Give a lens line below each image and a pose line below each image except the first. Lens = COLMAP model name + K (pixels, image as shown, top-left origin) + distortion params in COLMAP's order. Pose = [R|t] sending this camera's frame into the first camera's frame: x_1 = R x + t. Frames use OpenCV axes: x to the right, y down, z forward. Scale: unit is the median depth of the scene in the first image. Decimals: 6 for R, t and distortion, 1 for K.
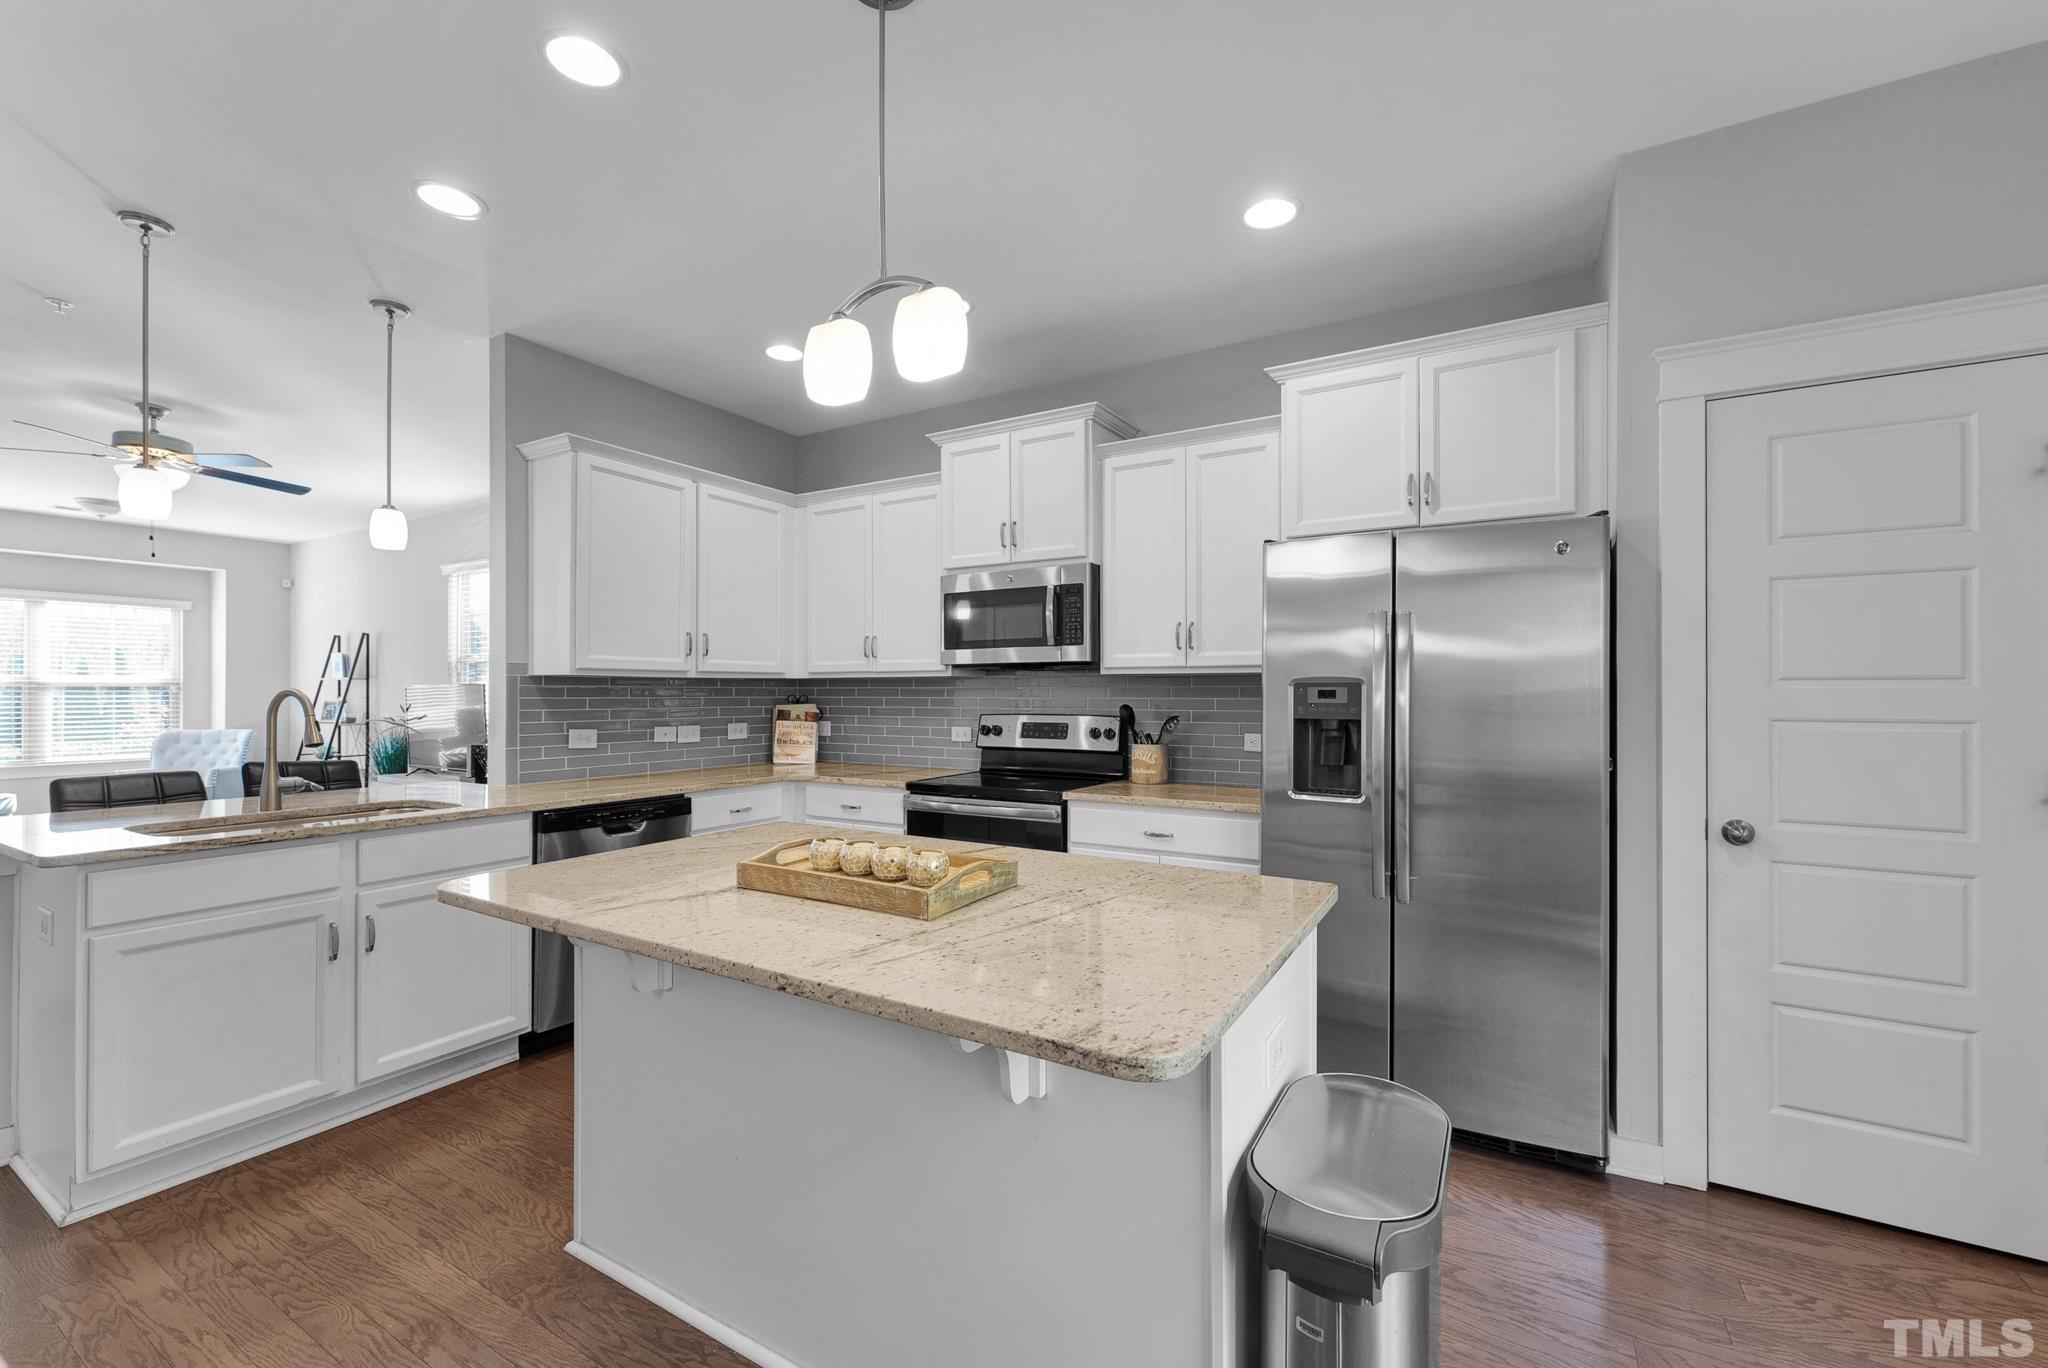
lens RADIAL K [[831.0, 0, 1020.0], [0, 831.0, 691.7], [0, 0, 1]] dist [-0.000845, 0.000061]
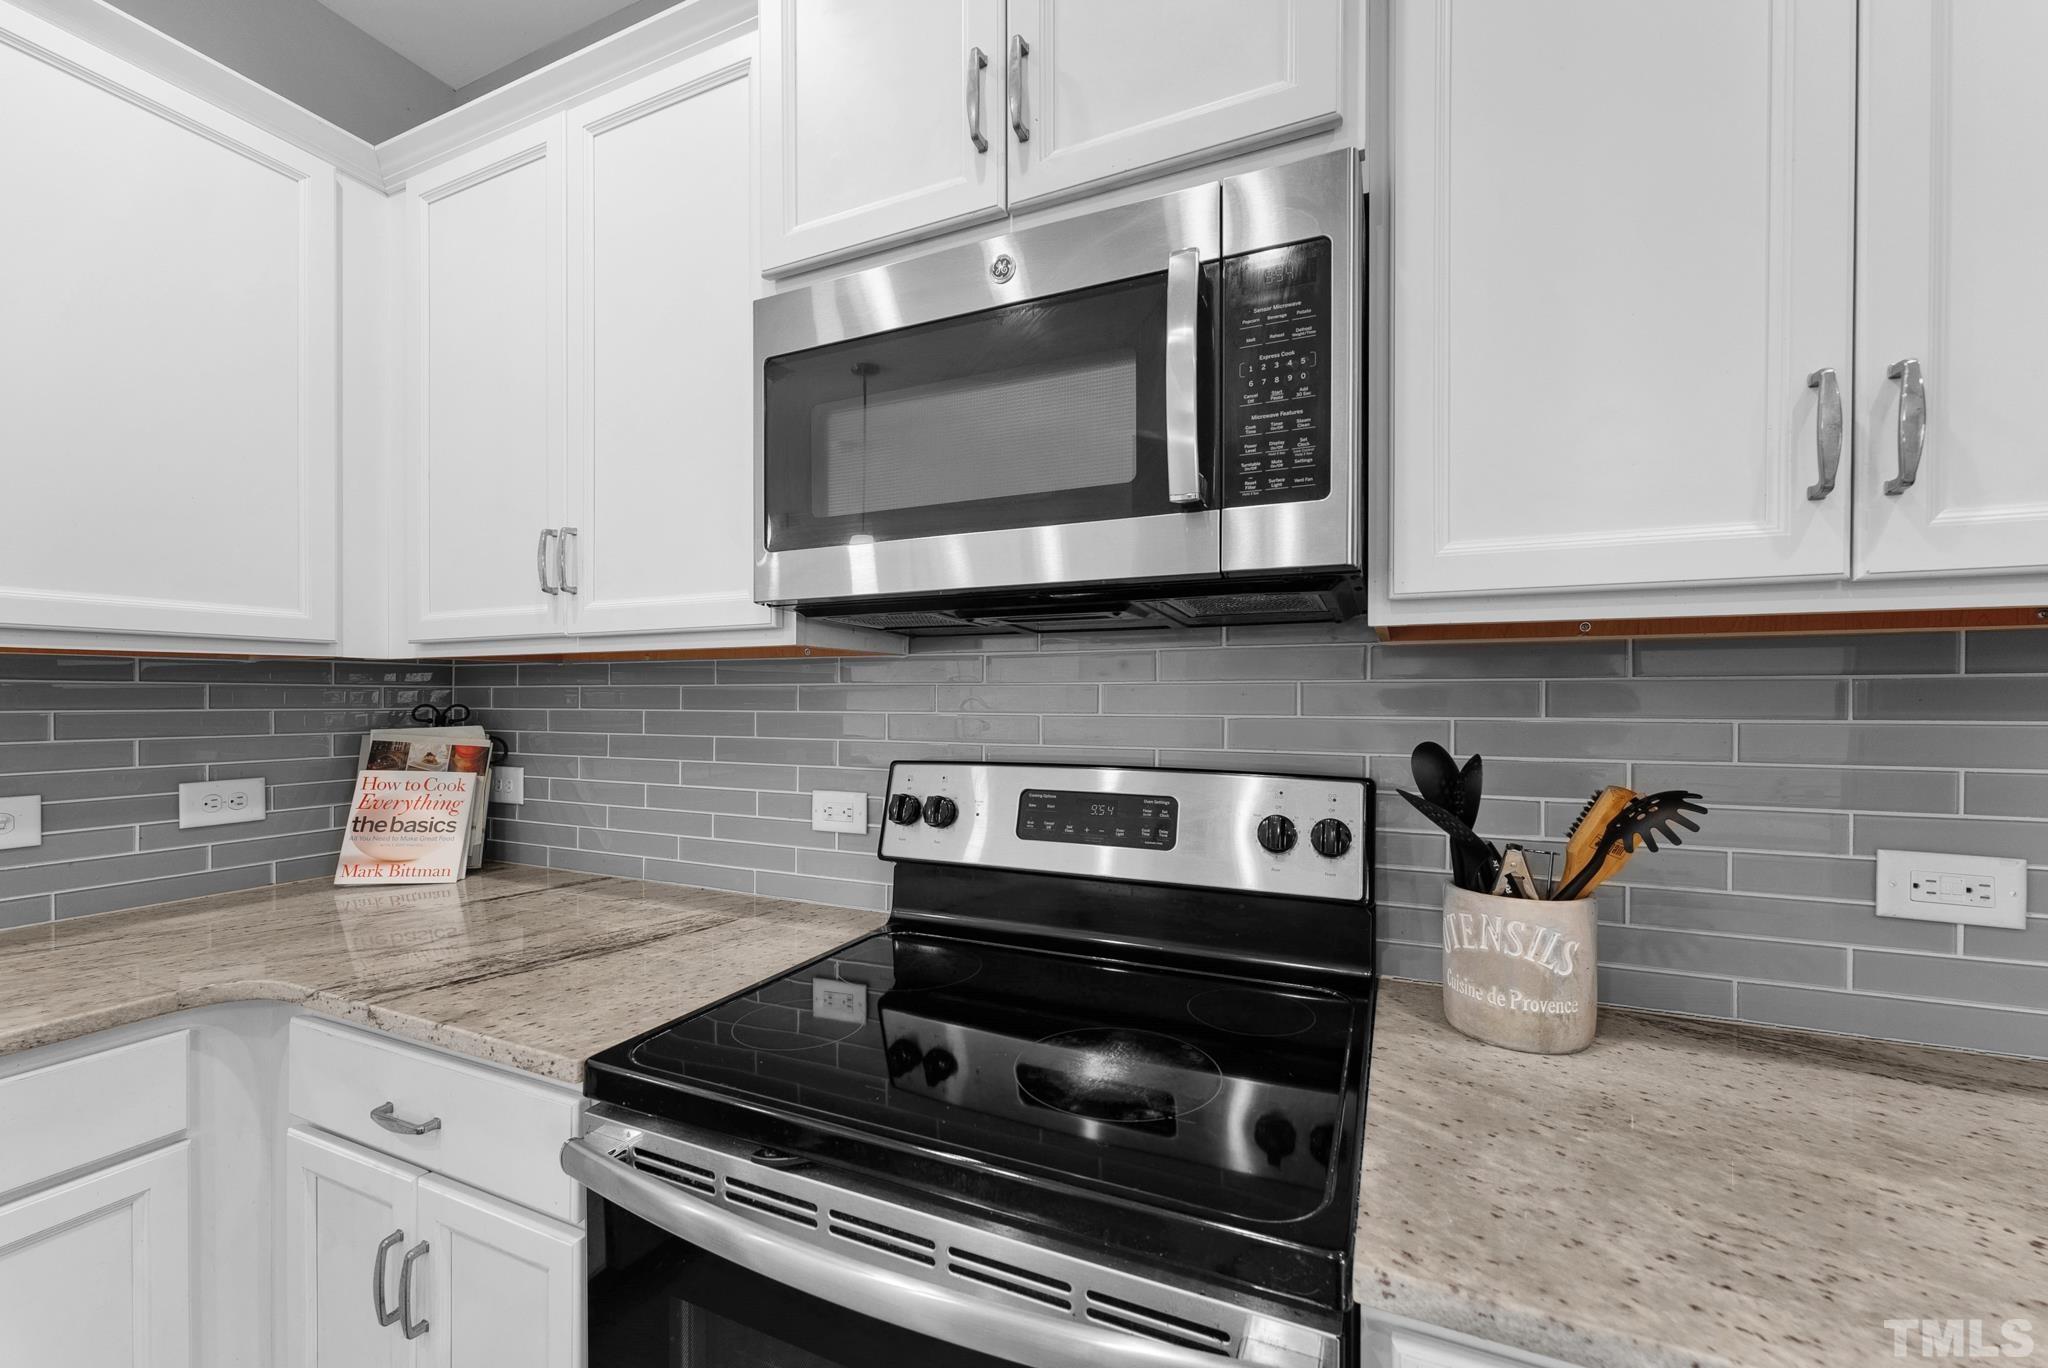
lens RADIAL K [[831.0, 0, 1031.0], [0, 831.0, 703.2], [0, 0, 1]] dist [-0.000845, 0.000061]
pose [[0.993620, 0.001728, 0.112767, -0.030891], [-0.002354, 0.999983, 0.005415, 0.001088], [-0.112756, -0.005646, 0.993607, 0.686469]]
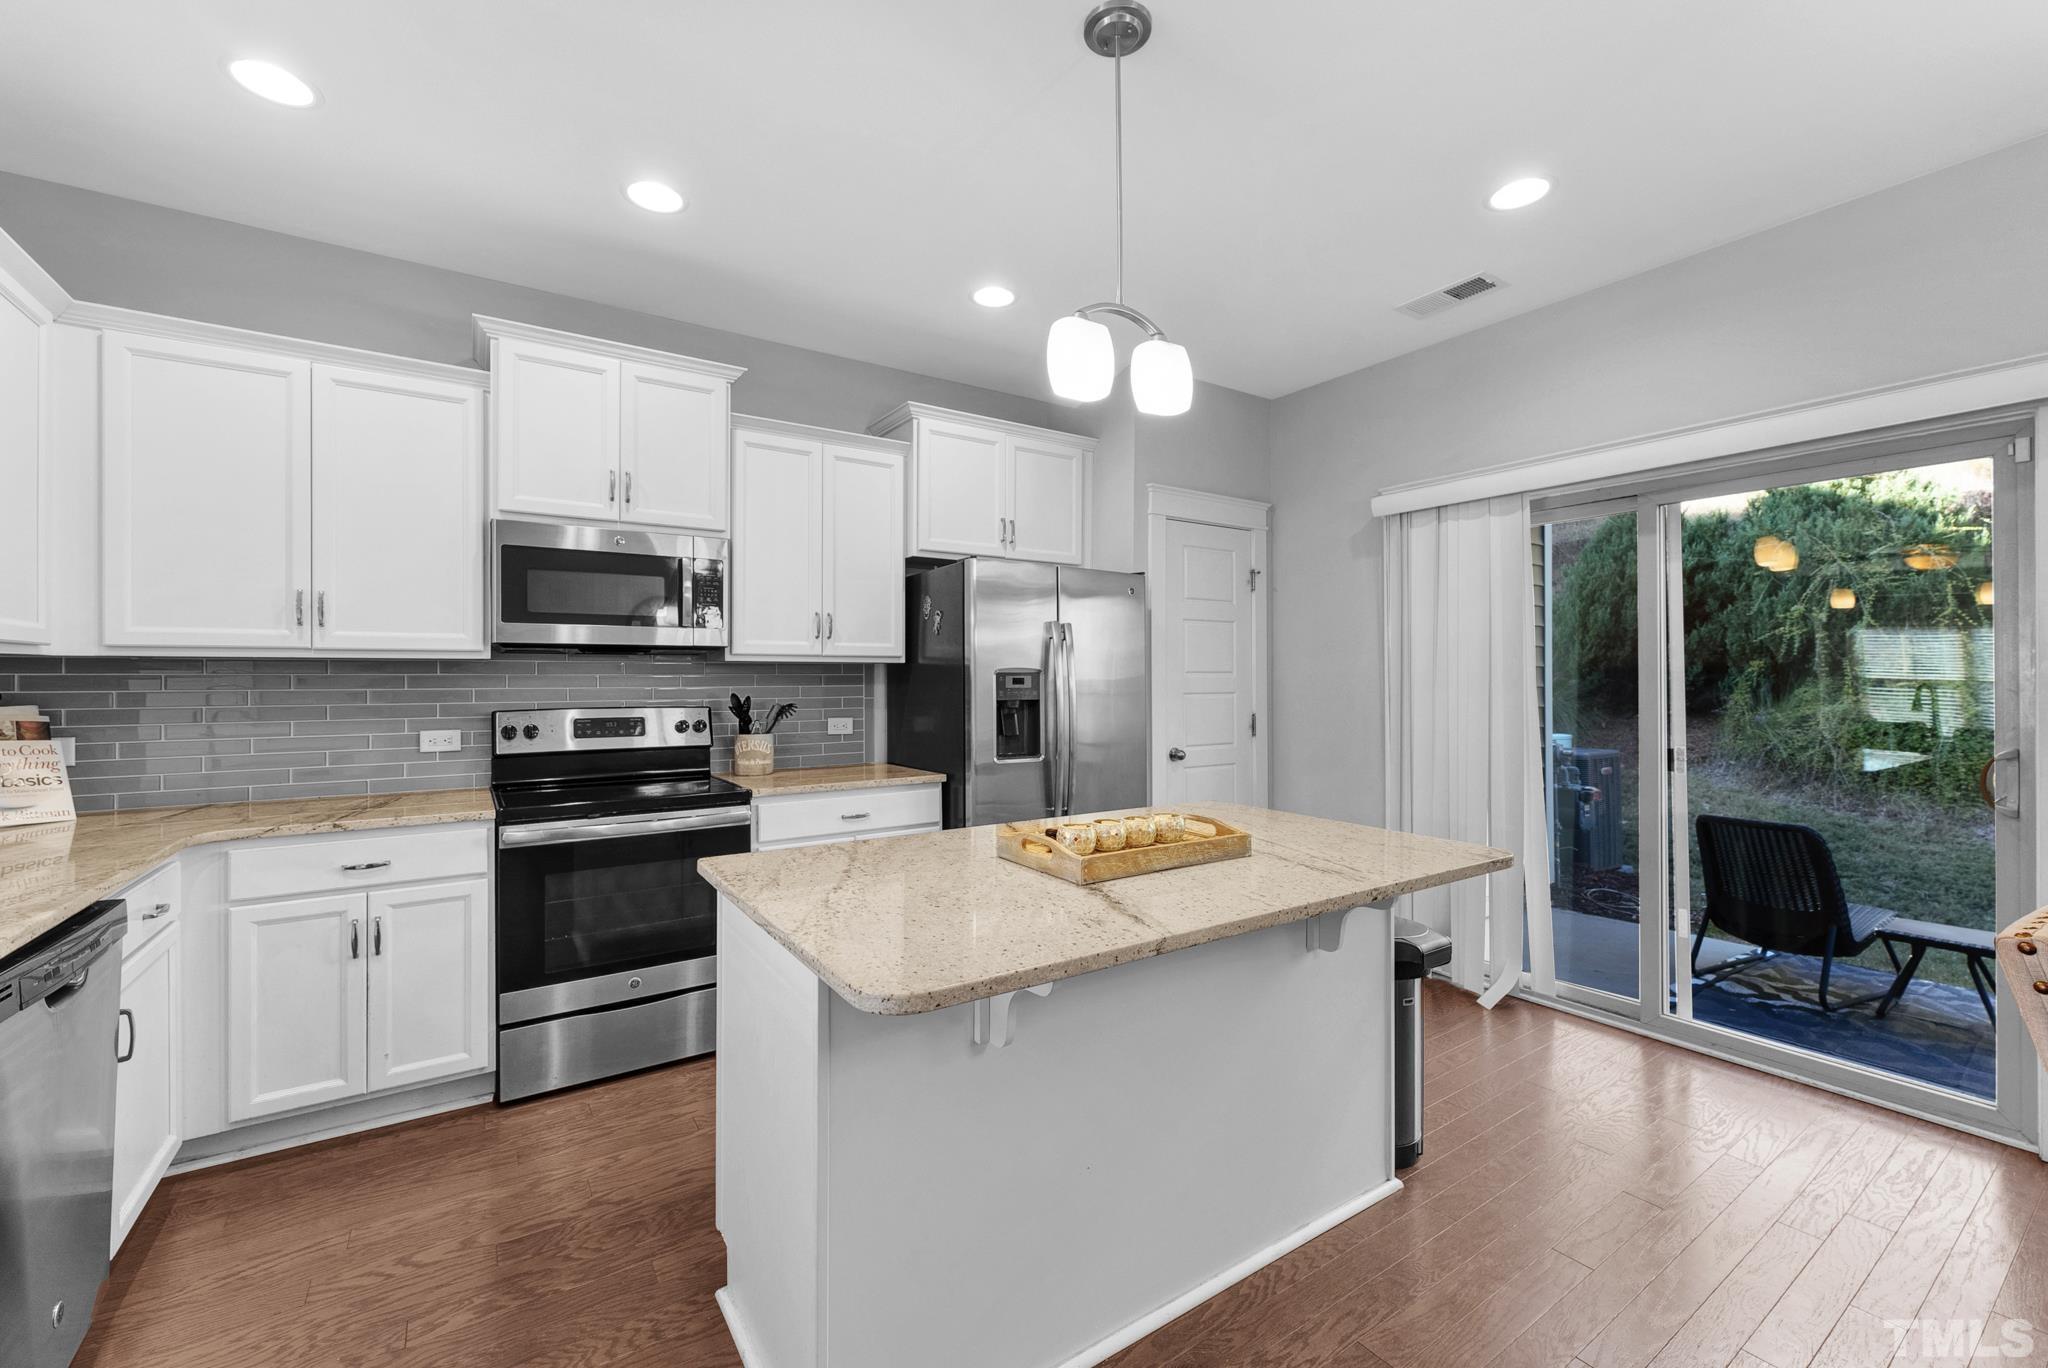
lens RADIAL K [[831.0, 0, 1008.1], [0, 831.0, 677.5], [0, 0, 1]] dist [-0.000845, 0.000061]
pose [[0.441717, 0.000588, 0.897154, -0.533293], [0.001970, 0.999997, -0.001625, -0.000568], [-0.897153, 0.002485, 0.441714, 0.283222]]
